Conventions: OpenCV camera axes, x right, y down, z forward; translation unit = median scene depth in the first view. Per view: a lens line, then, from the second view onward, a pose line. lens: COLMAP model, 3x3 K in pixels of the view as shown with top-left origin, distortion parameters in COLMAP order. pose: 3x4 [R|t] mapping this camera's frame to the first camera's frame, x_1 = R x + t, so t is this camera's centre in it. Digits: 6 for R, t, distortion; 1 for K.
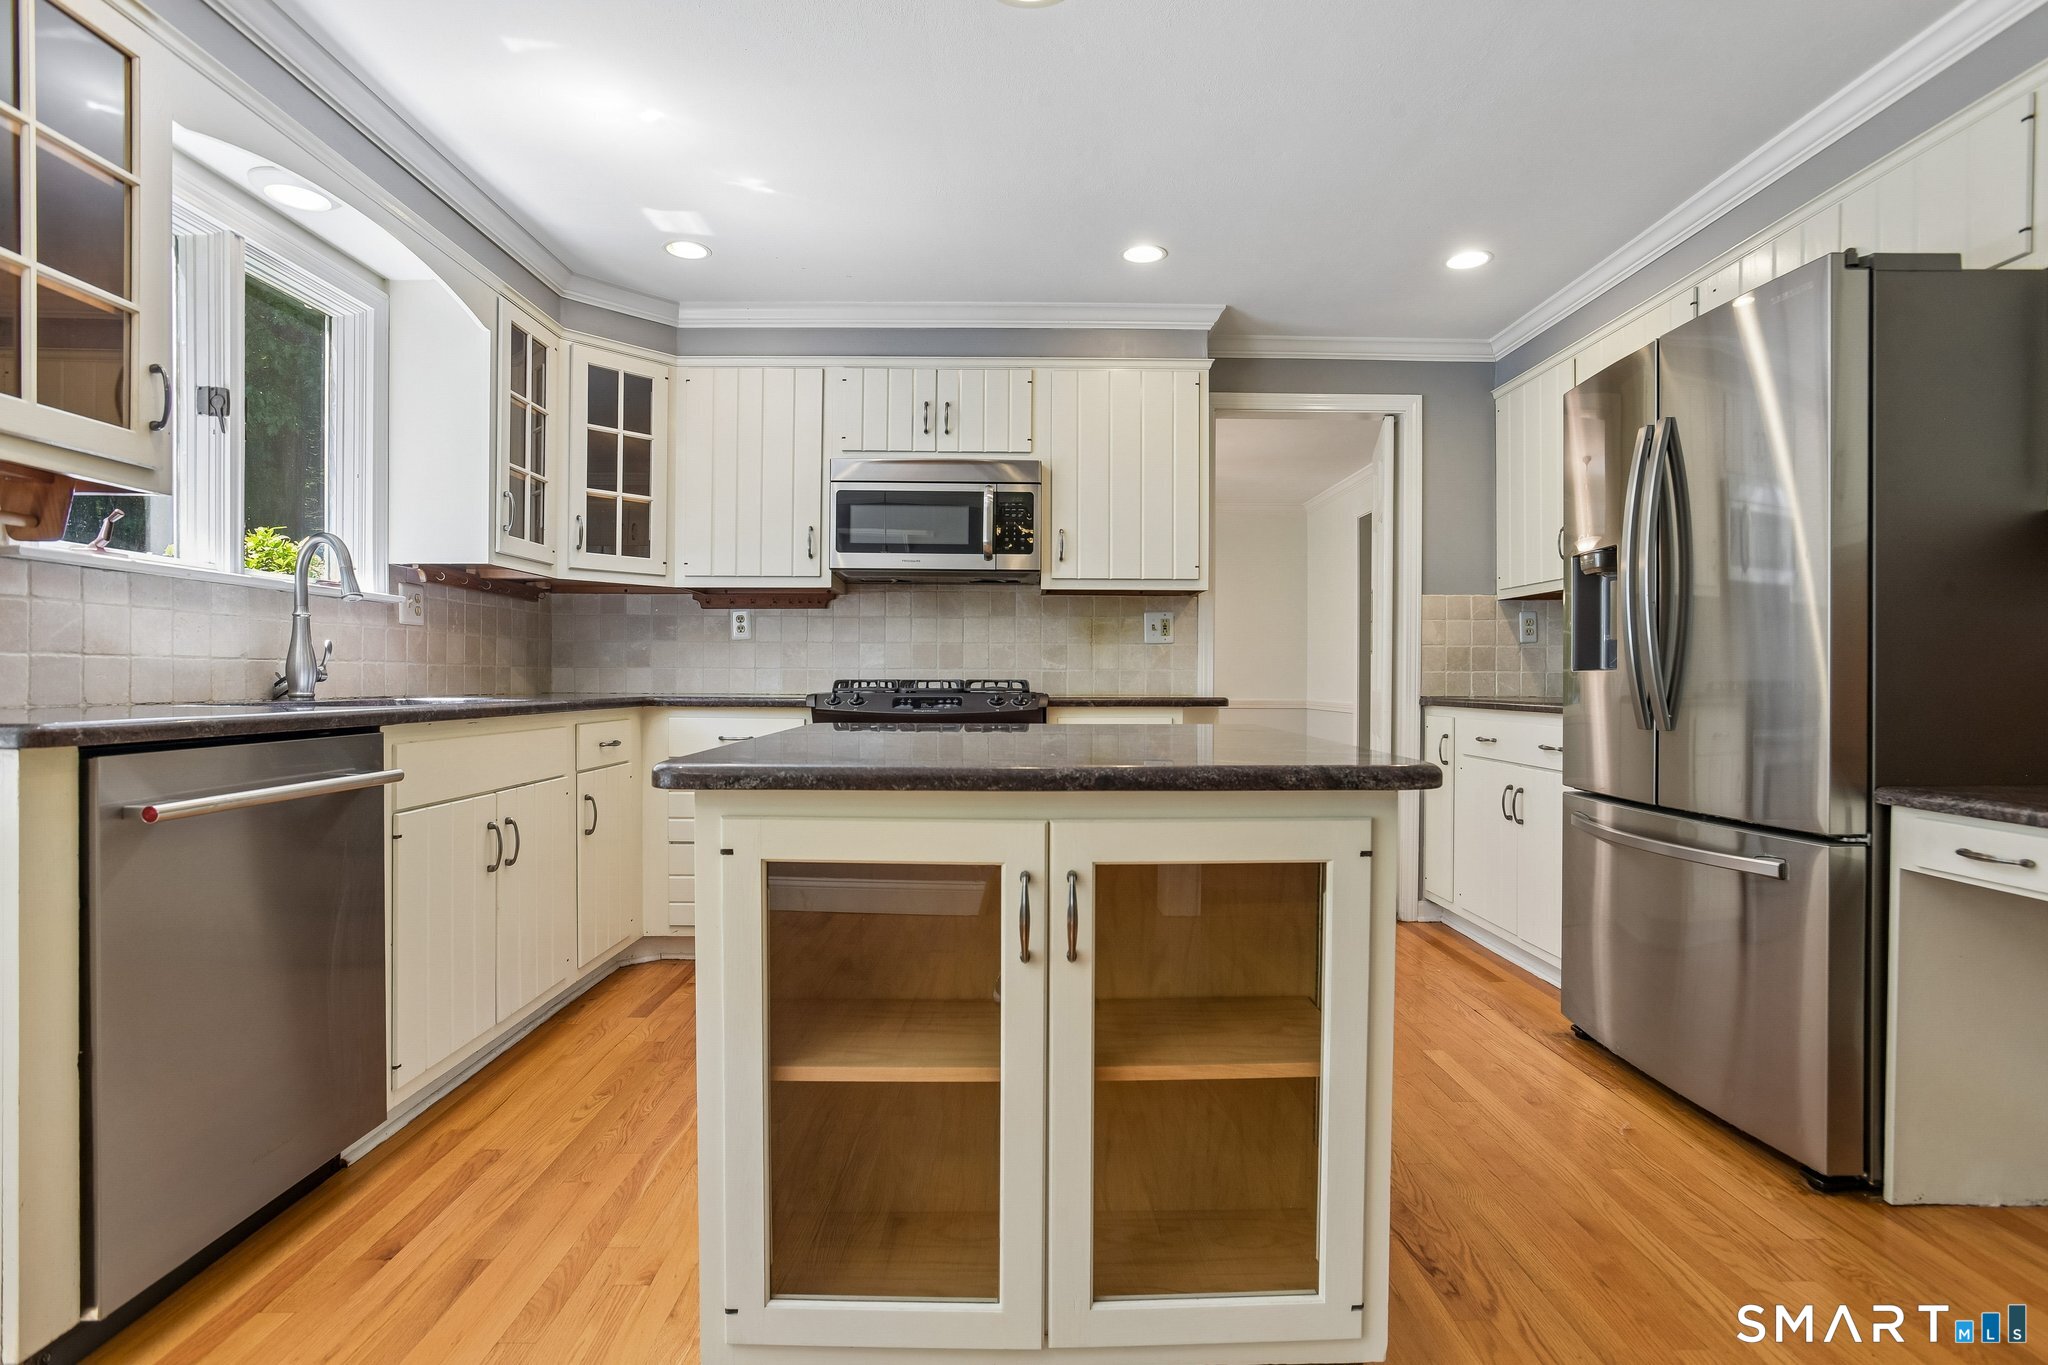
lens RADIAL K [[990.1, 0, 1030.8], [0, 990.1, 686.9], [0, 0, 1]] dist [-0.039313, 0.020851]
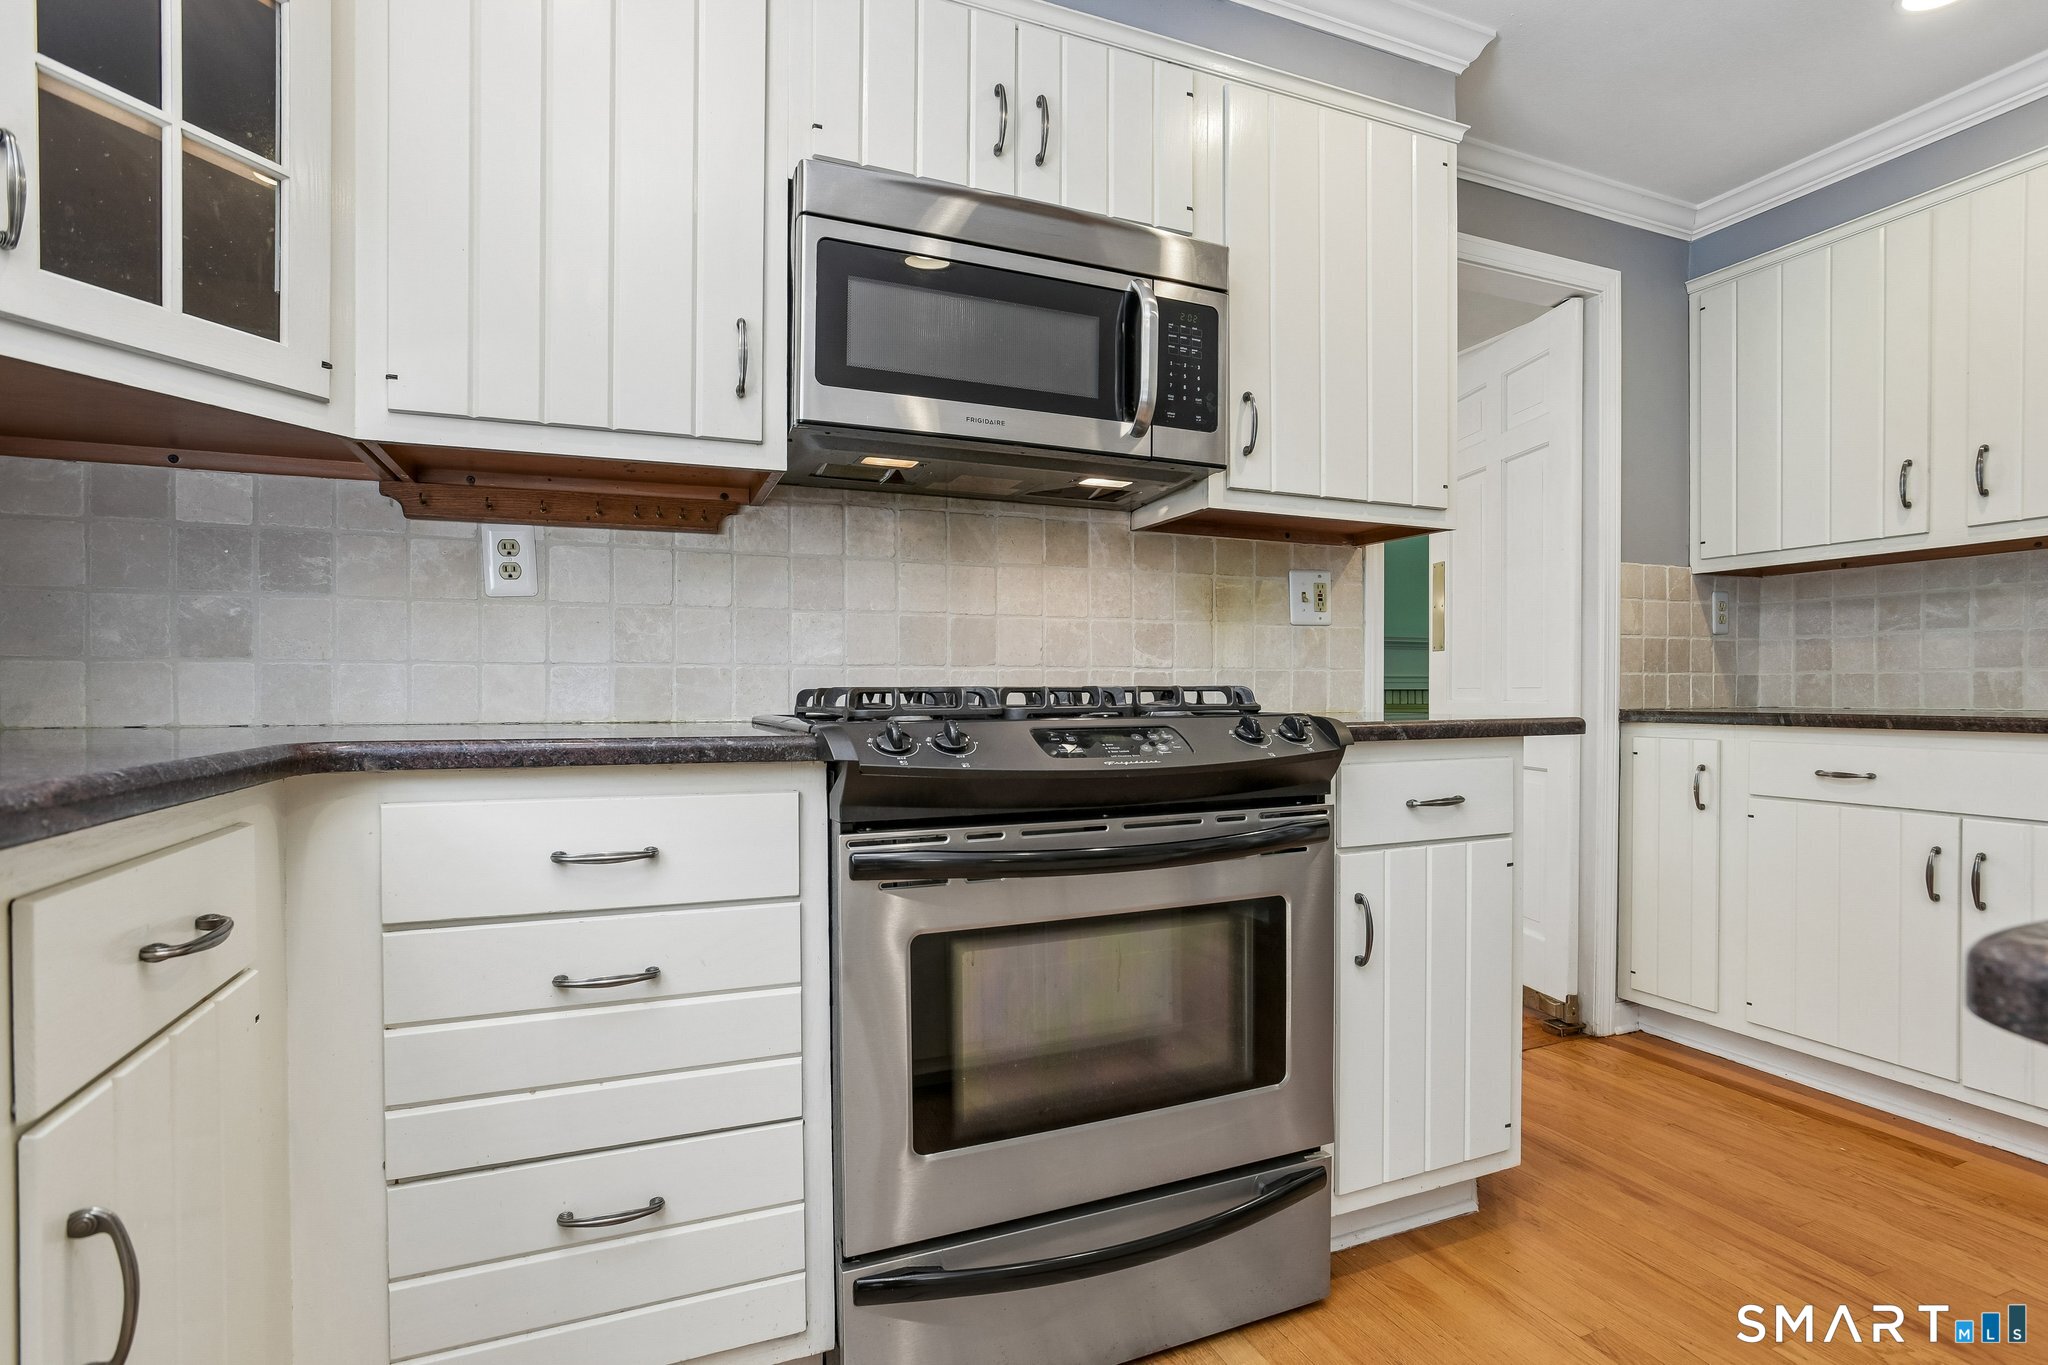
lens RADIAL K [[990.1, 0, 1029.0], [0, 990.1, 704.4], [0, 0, 1]] dist [-0.039313, 0.020851]
pose [[0.929144, -0.009583, 0.369595, -0.284399], [0.006815, 0.999938, 0.008795, -0.003520], [-0.369656, -0.005653, 0.929151, 0.612814]]
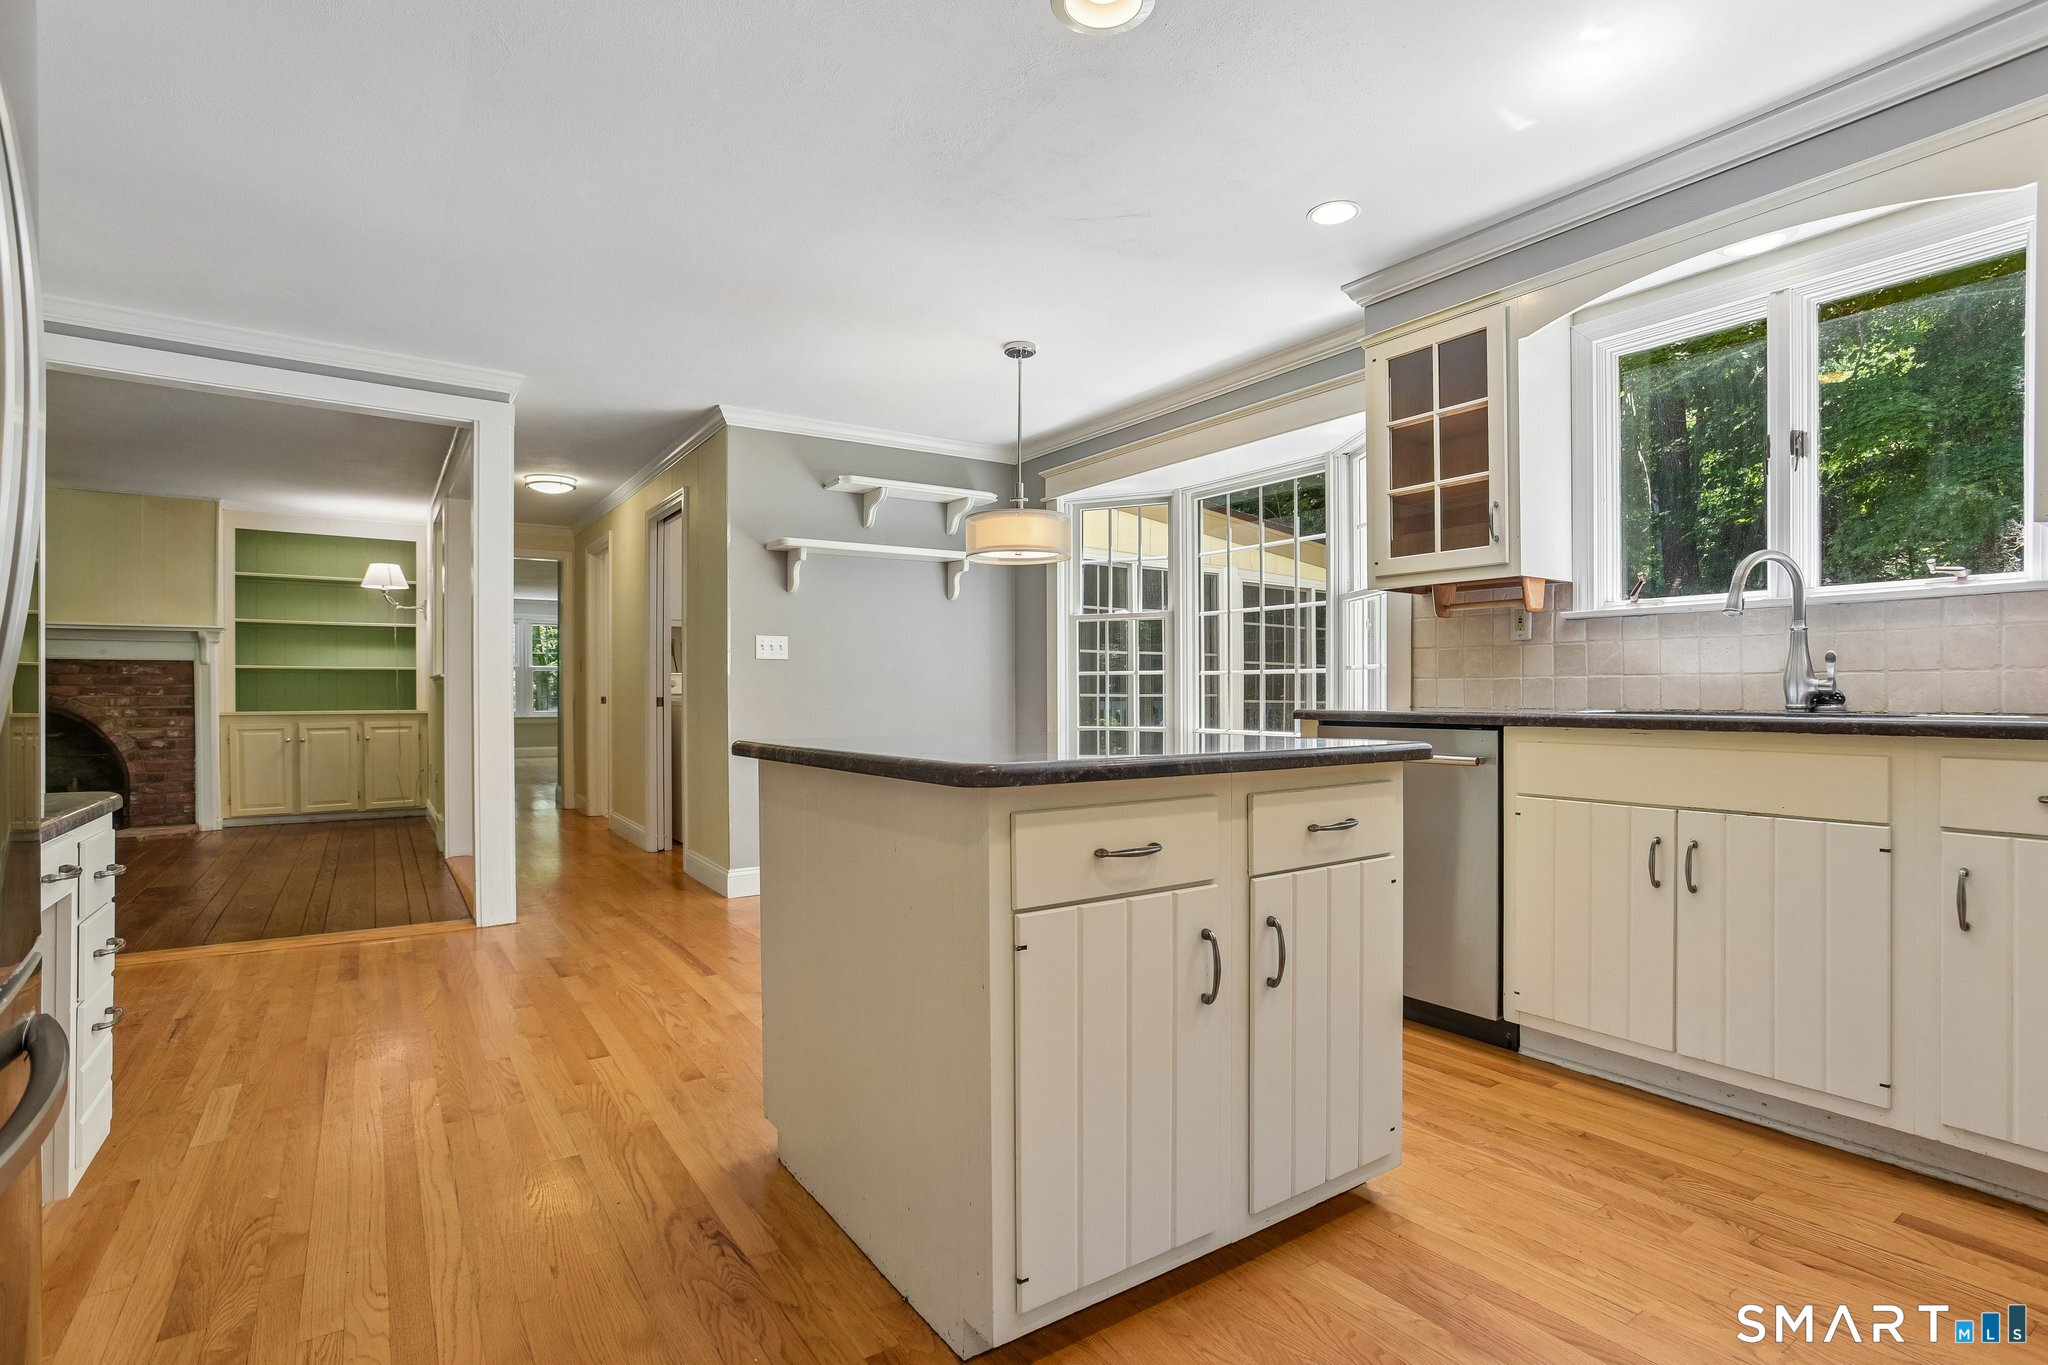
lens RADIAL K [[990.1, 0, 1038.6], [0, 990.1, 686.0], [0, 0, 1]] dist [-0.039313, 0.020851]
pose [[-0.831264, -0.006508, -0.555840, 0.348534], [-0.006844, 0.999975, -0.001472, -0.004650], [0.555836, 0.002580, -0.831288, 1.012694]]
